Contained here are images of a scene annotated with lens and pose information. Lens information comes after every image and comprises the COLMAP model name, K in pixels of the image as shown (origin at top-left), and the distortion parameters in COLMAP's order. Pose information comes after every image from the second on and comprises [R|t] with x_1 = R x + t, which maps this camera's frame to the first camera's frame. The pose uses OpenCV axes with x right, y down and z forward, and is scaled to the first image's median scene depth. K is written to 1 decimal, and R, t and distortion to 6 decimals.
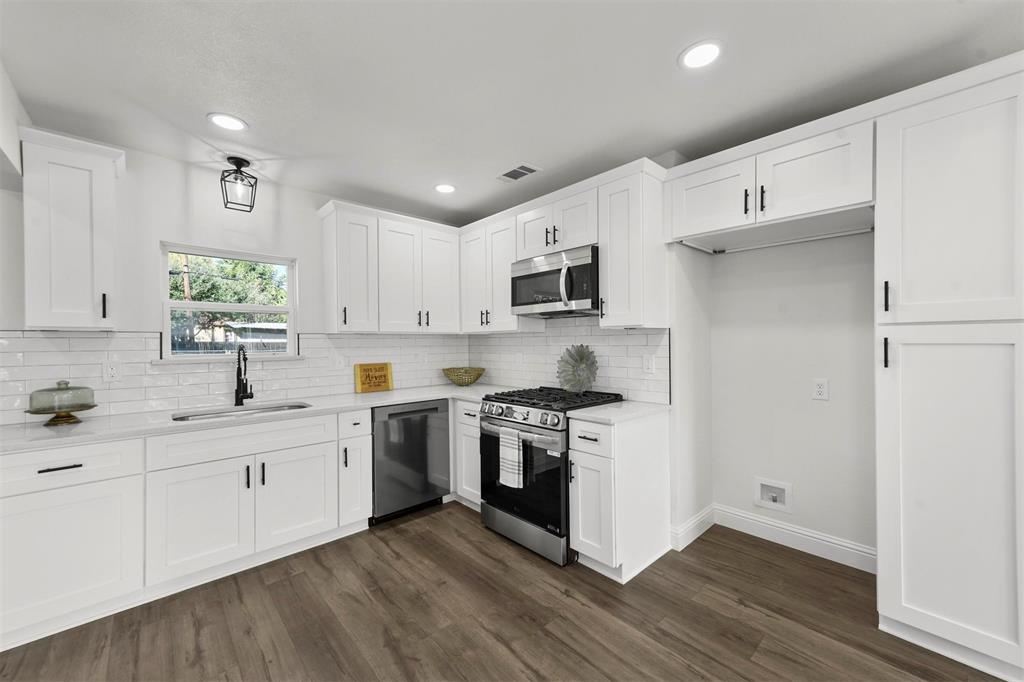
lens RADIAL K [[400.7, 0, 517.5], [0, 400.7, 342.2], [0, 0, 1]] dist [0.014755, -0.000292]
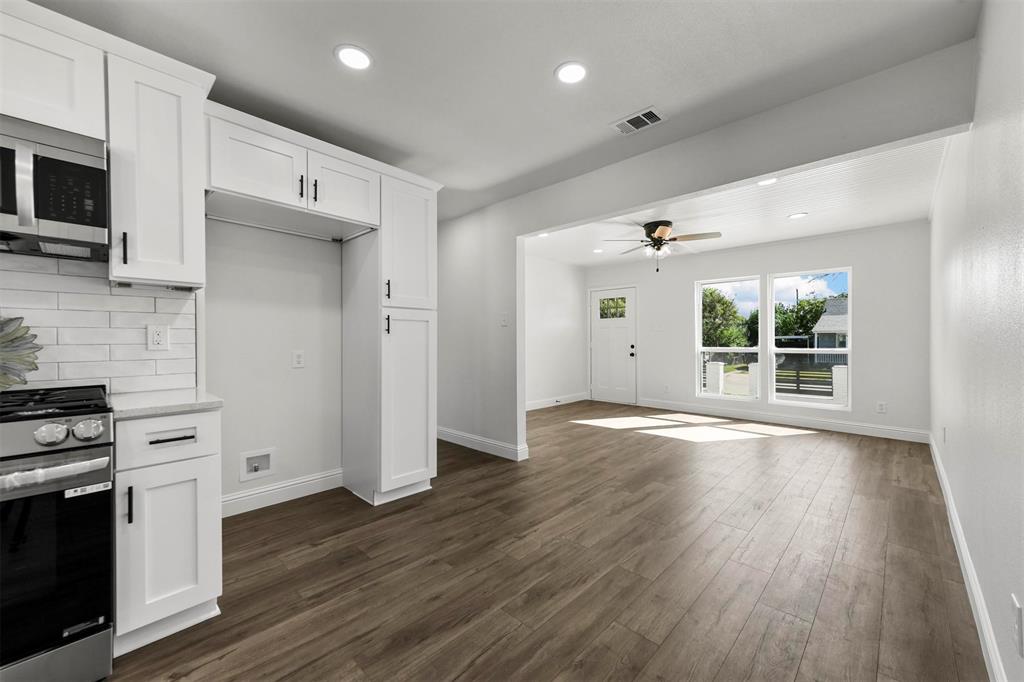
lens RADIAL K [[400.7, 0, 517.5], [0, 400.7, 342.2], [0, 0, 1]] dist [0.014755, -0.000292]
pose [[-0.065436, 0.005383, 0.997842, -0.462863], [0.006110, 0.999969, -0.004994, 0.070370], [-0.997838, 0.005770, -0.065467, 0.393980]]
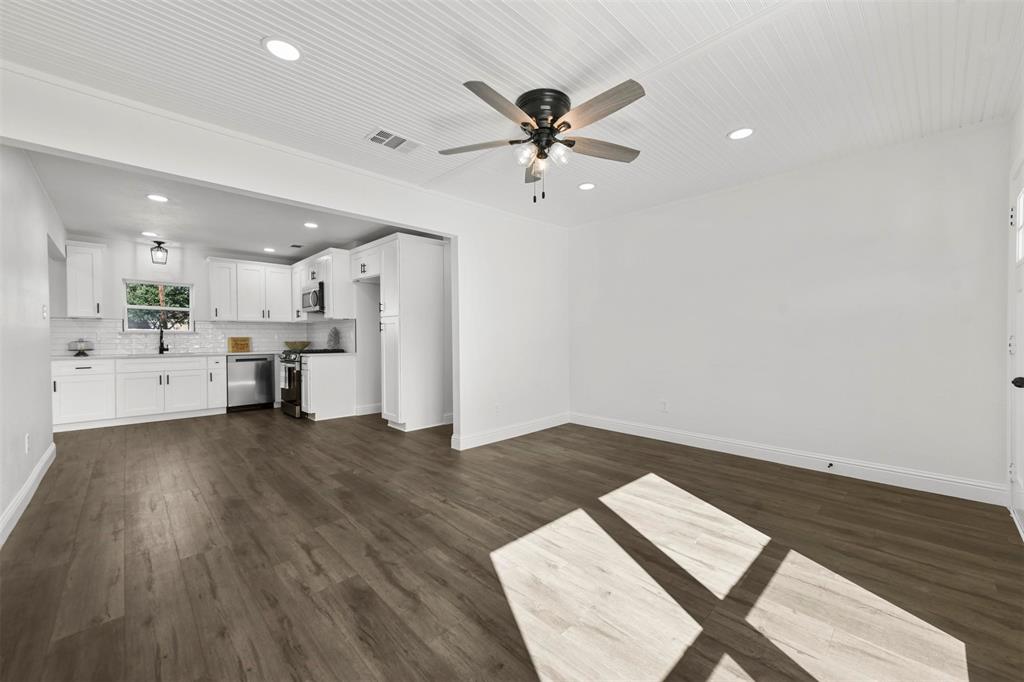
lens RADIAL K [[400.7, 0, 517.5], [0, 400.7, 342.2], [0, 0, 1]] dist [0.014755, -0.000292]
pose [[0.999665, 0.003280, 0.025671, 1.200396], [-0.003574, 0.999928, 0.011435, 0.065494], [-0.025632, -0.011523, 0.999605, -1.257812]]
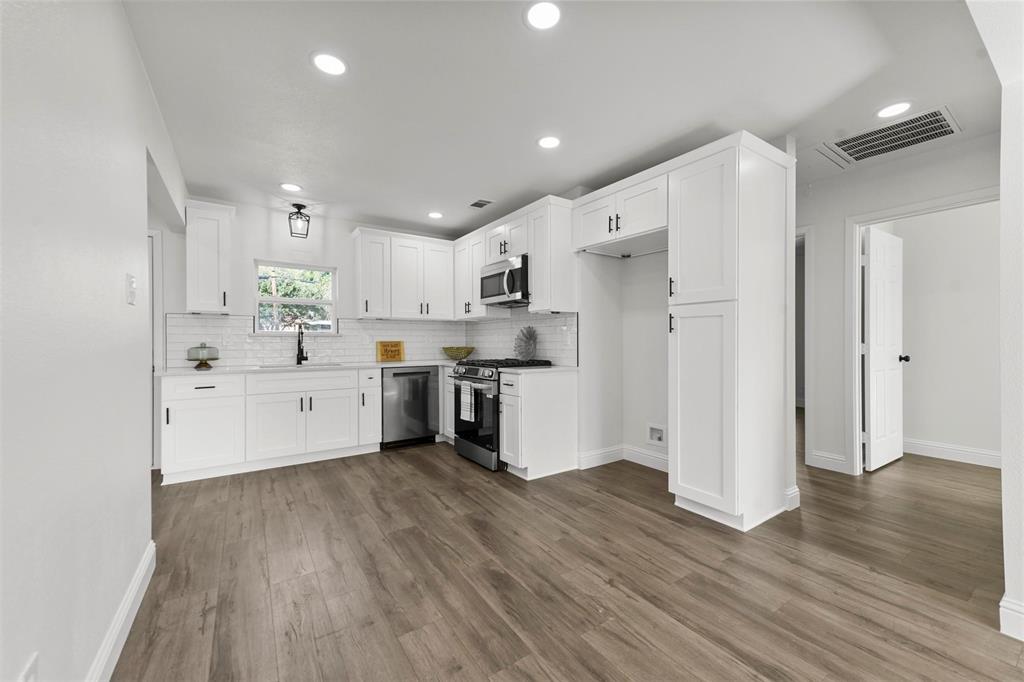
lens RADIAL K [[400.7, 0, 517.5], [0, 400.7, 342.2], [0, 0, 1]] dist [0.014755, -0.000292]
pose [[0.989660, 0.006433, -0.143290, 0.361508], [-0.006073, 0.999977, 0.002948, 0.064817], [0.143306, -0.002047, 0.989676, -0.407615]]
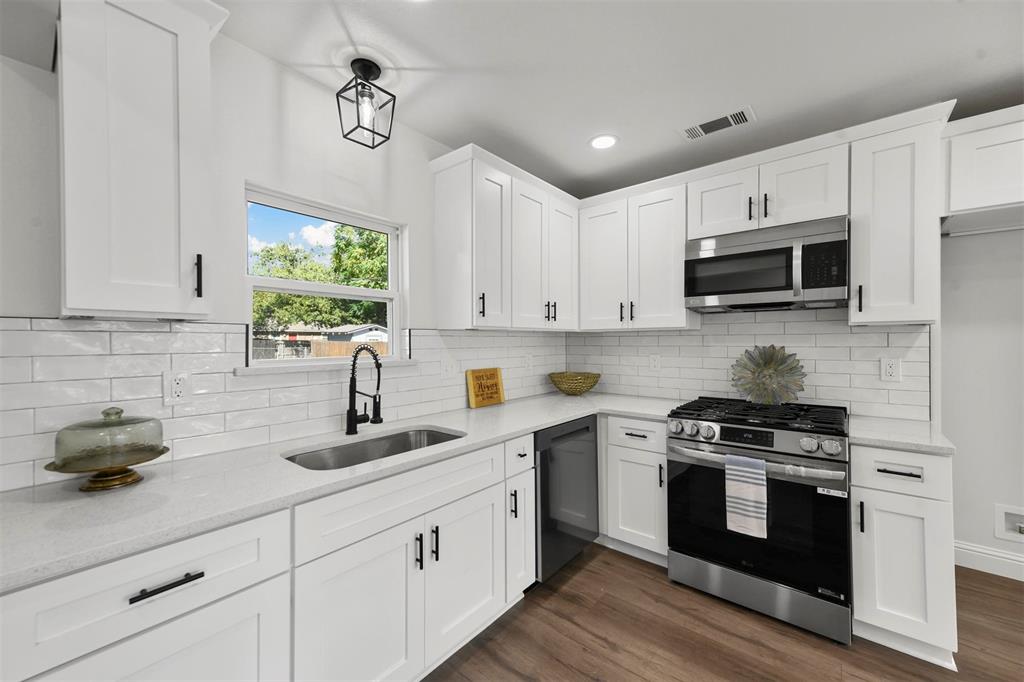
lens RADIAL K [[400.7, 0, 517.5], [0, 400.7, 342.2], [0, 0, 1]] dist [0.014755, -0.000292]
pose [[0.990205, 0.003894, 0.139564, -0.529090], [-0.003975, 0.999992, 0.000299, 0.001669], [-0.139562, -0.000850, 0.990213, 0.304507]]
